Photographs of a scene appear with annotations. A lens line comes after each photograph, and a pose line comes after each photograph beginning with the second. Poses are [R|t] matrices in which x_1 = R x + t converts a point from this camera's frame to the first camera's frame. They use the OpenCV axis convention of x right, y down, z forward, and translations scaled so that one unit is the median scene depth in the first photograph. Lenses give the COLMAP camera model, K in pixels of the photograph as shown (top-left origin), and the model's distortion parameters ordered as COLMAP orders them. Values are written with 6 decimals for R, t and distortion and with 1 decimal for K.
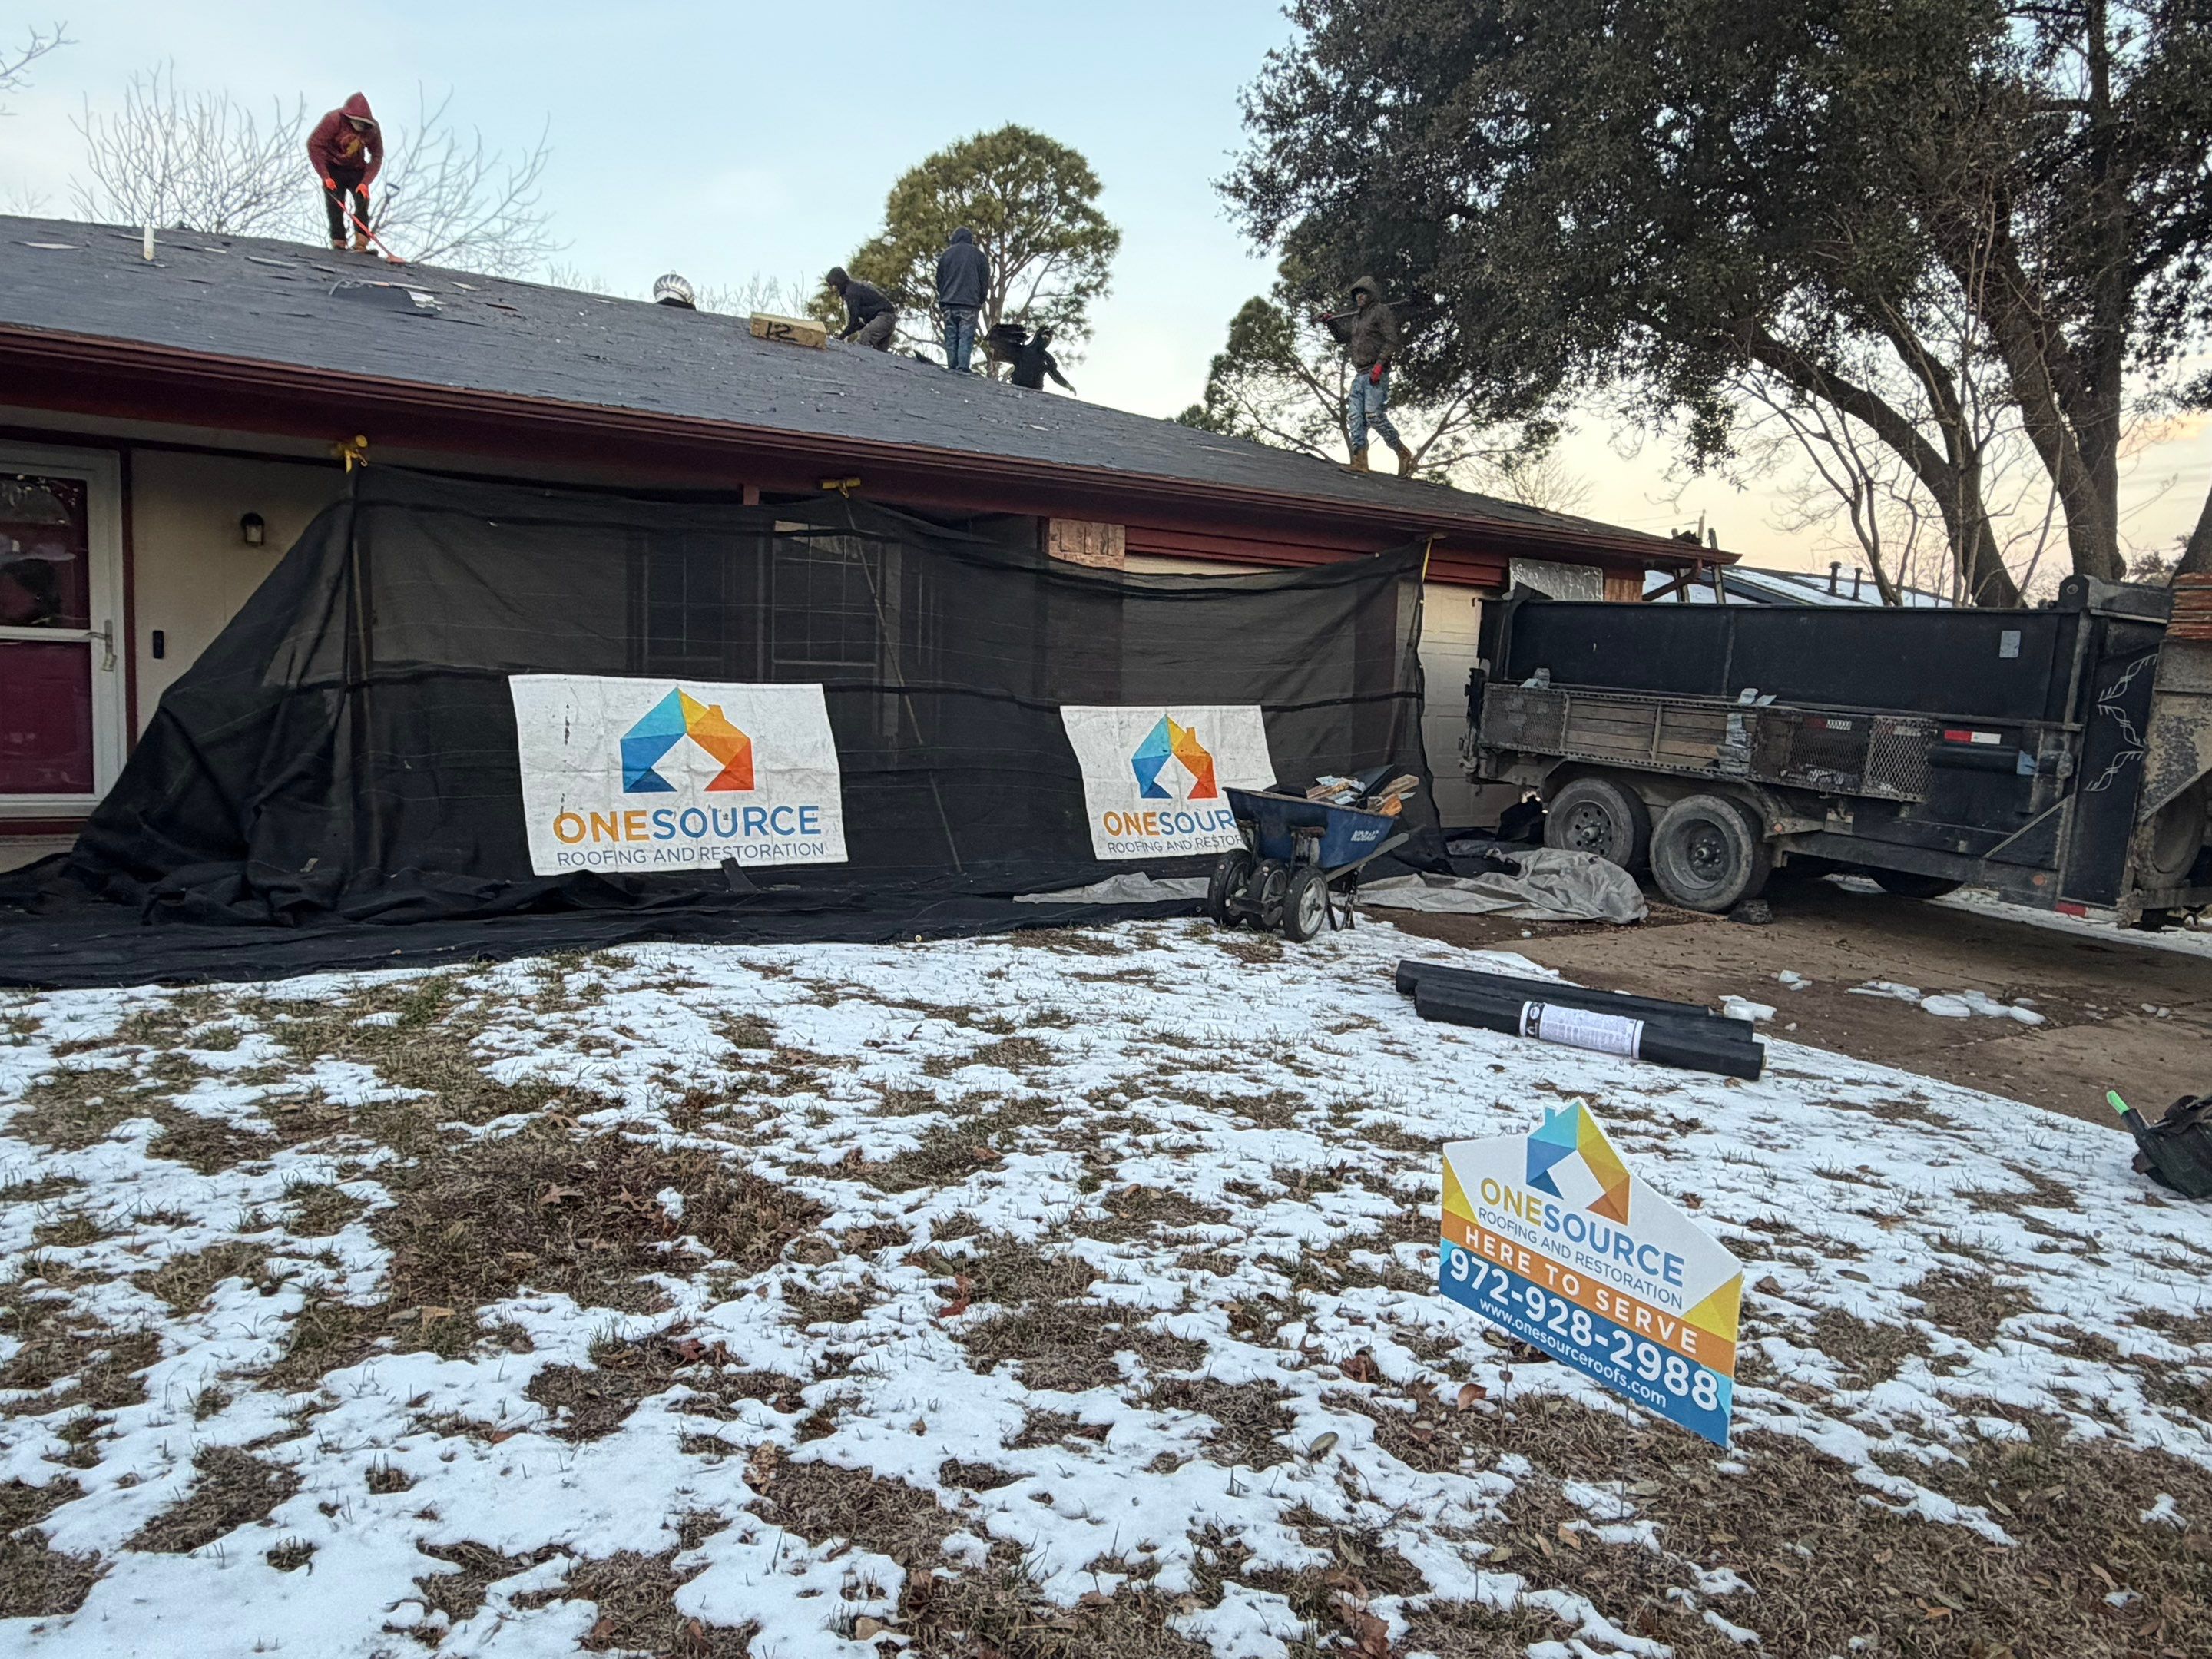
lens RADIAL K [[1542.7, 0, 1106.0], [0, 1542.7, 829.5], [0, 0, 1]] dist [0.001775, 0.002245]
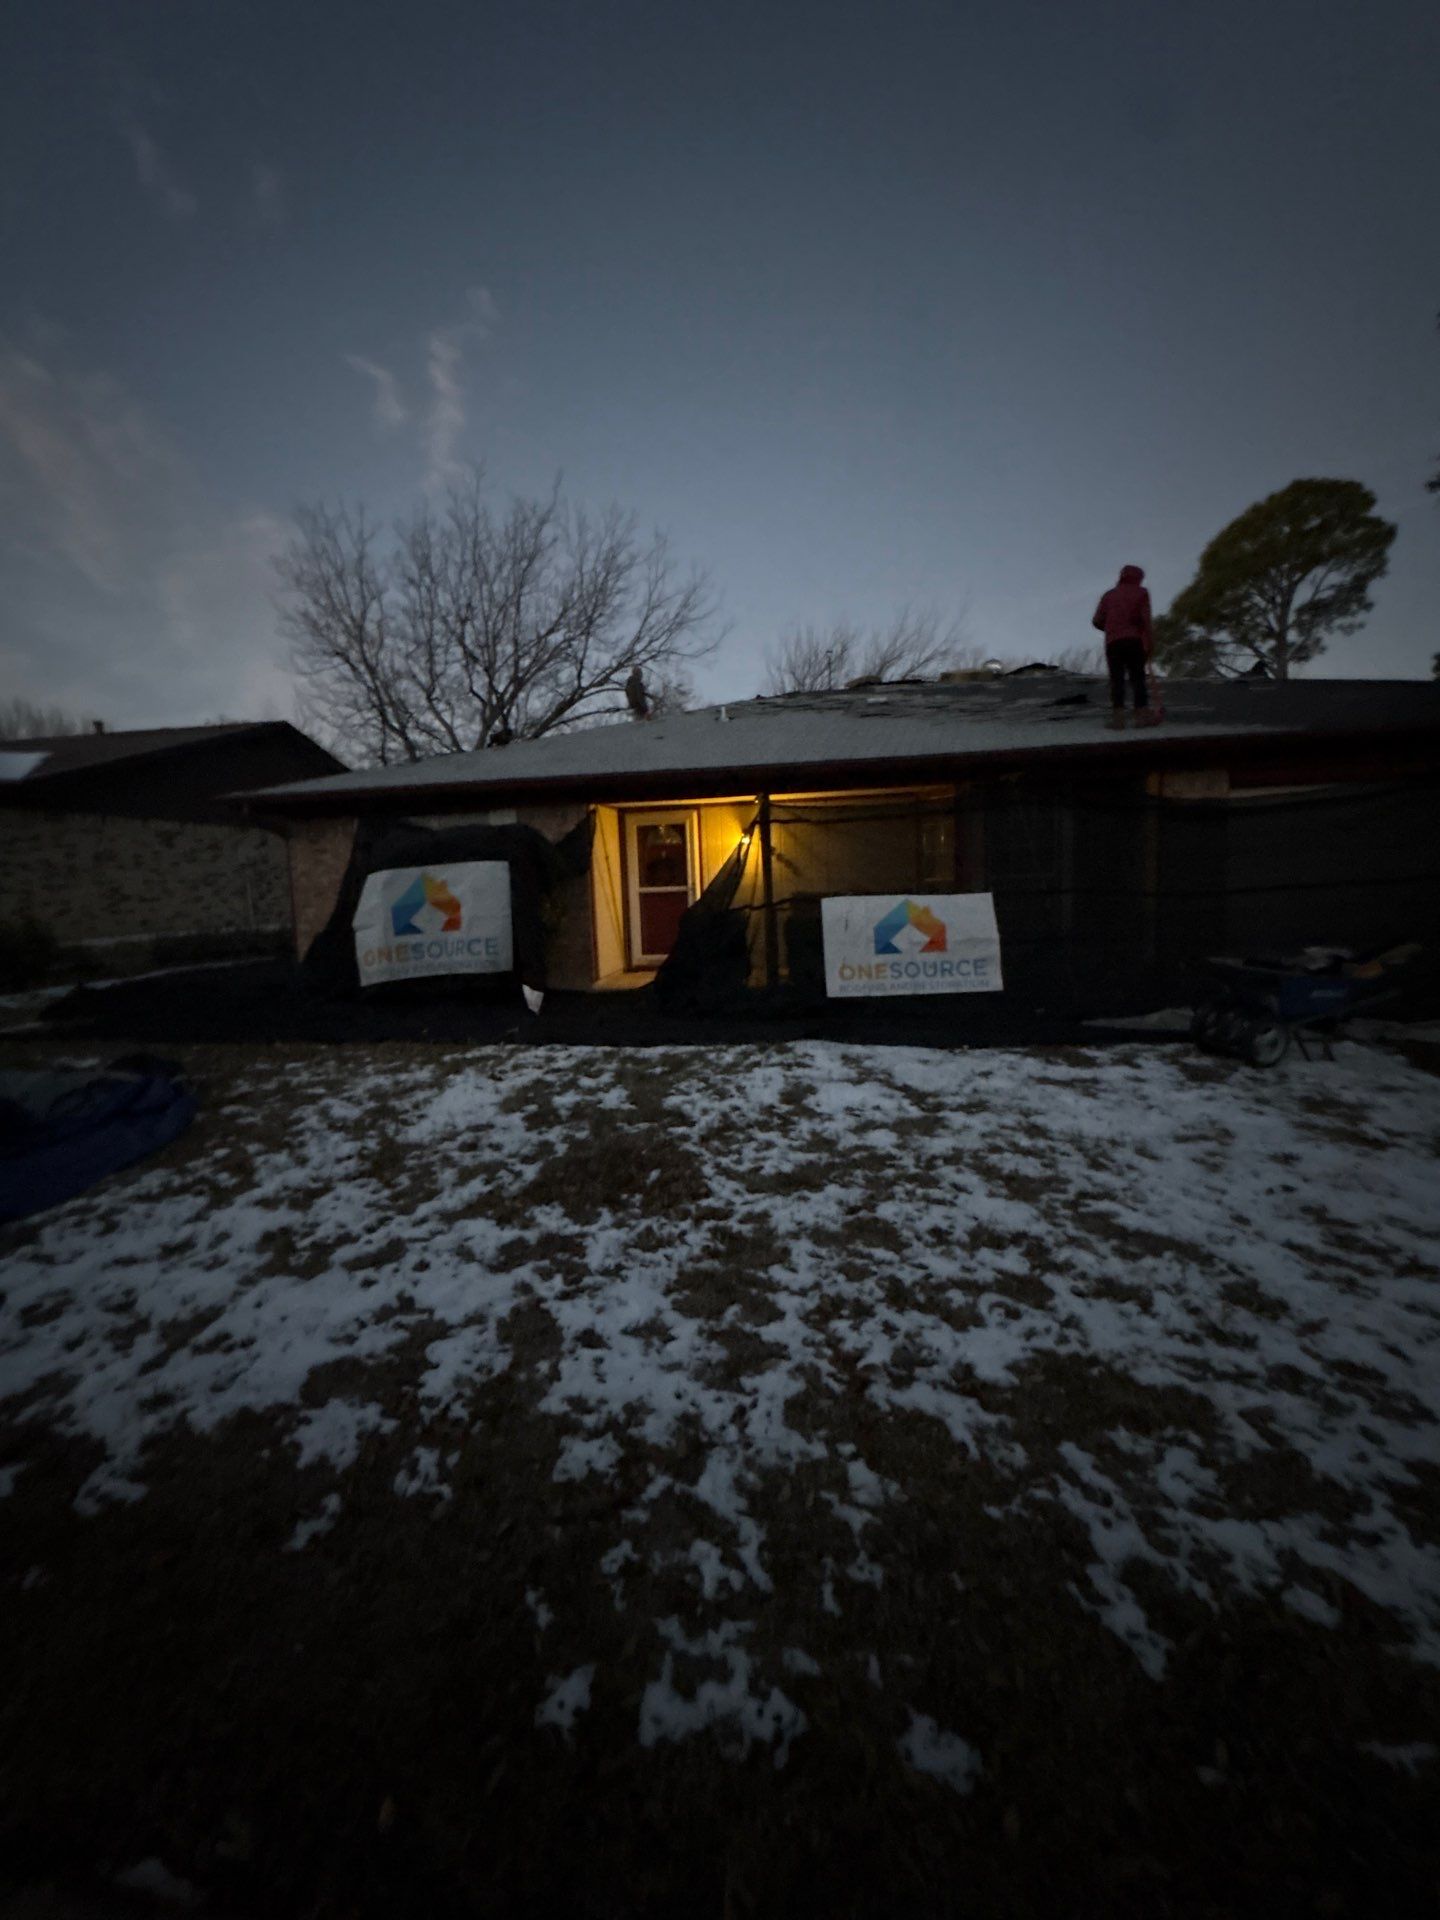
lens RADIAL K [[829.1, 0, 720.0], [0, 829.1, 915.8], [0, 0, 1]] dist [-0.001107, -0.000318]
pose [[0.715239, -0.025613, -0.698410, 0.323305], [0.007266, 0.999547, -0.029215, -0.049008], [0.698842, 0.015821, 0.715101, 0.113628]]
